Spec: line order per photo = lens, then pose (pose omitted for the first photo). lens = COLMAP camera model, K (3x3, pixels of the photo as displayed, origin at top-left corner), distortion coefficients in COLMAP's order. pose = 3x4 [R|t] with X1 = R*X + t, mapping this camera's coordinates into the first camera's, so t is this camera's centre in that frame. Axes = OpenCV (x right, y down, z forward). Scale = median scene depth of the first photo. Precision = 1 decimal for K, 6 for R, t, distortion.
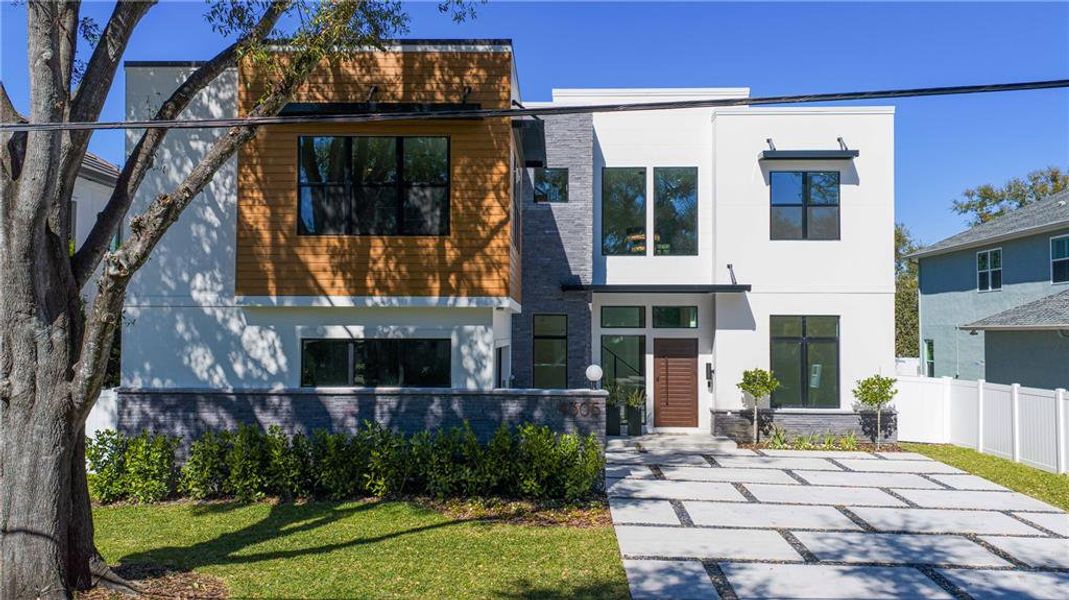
lens RADIAL K [[836.0, 0, 530.5], [0, 836.0, 308.4], [0, 0, 1]] dist [0.035669, -0.041278]
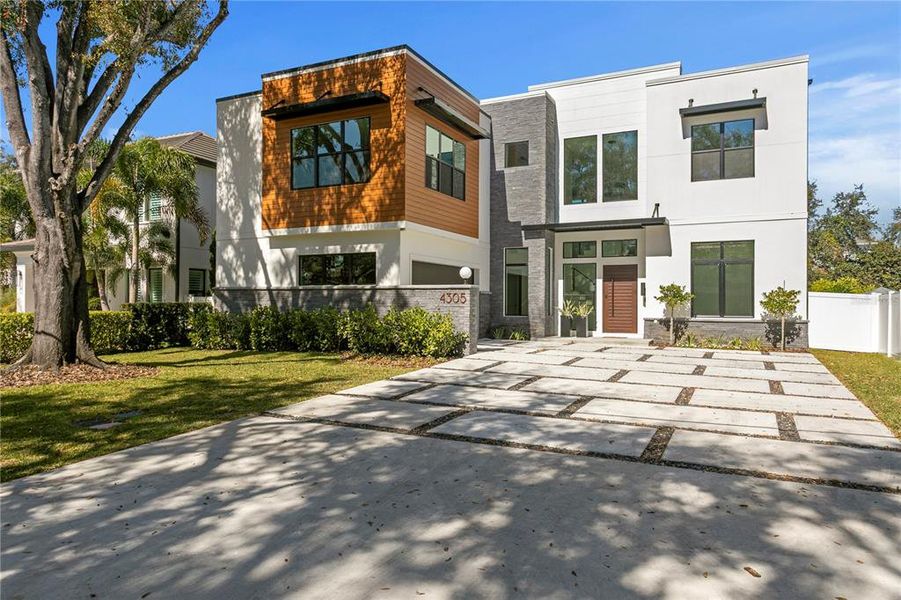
lens RADIAL K [[585.7, 0, 445.5], [0, 585.7, 302.5], [0, 0, 1]] dist [-0.004692, -0.000595]
pose [[0.910038, -0.000715, -0.414525, 0.315175], [0.012147, 0.999615, 0.024944, 0.071052], [0.414348, -0.027735, 0.909696, 0.062228]]
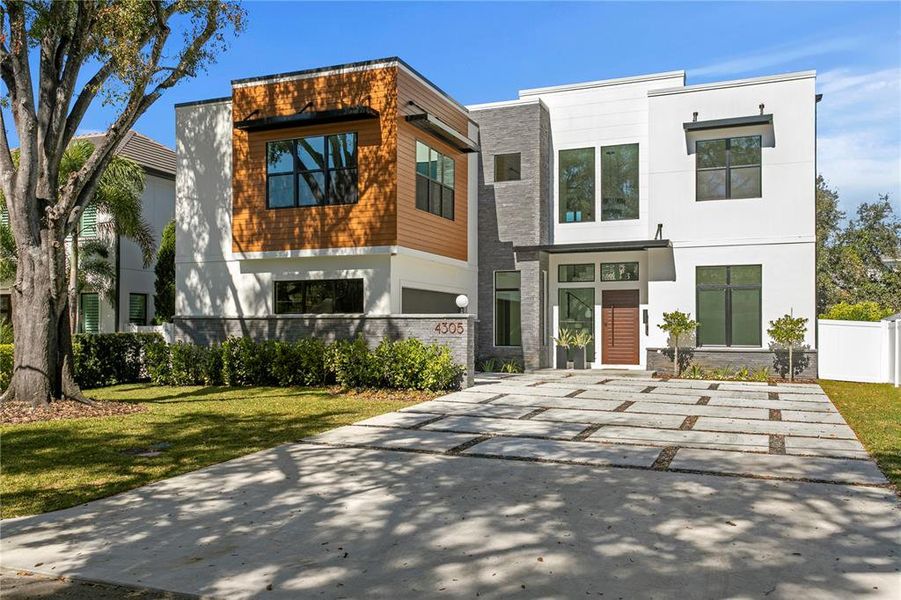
lens RADIAL K [[742.0, 0, 444.5], [0, 742.0, 327.7], [0, 0, 1]] dist [0.002564, 0.005859]
pose [[0.936336, -0.003809, -0.351085, 0.321328], [0.013569, 0.999587, 0.025342, 0.061857], [0.350844, -0.028493, 0.936000, -0.077778]]
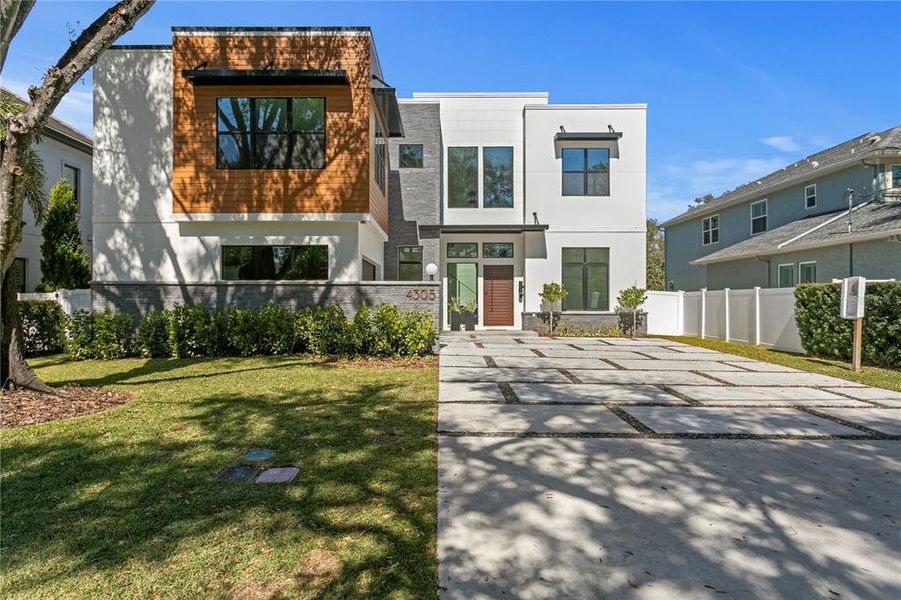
lens RADIAL K [[537.3, 0, 430.1], [0, 537.3, 300.3], [0, 0, 1]] dist [-0.007372, 0.006263]
pose [[0.999847, -0.003560, 0.017153, 0.040451], [0.003023, 0.999508, 0.031230, 0.070129], [-0.017256, -0.031173, 0.999365, 0.069046]]
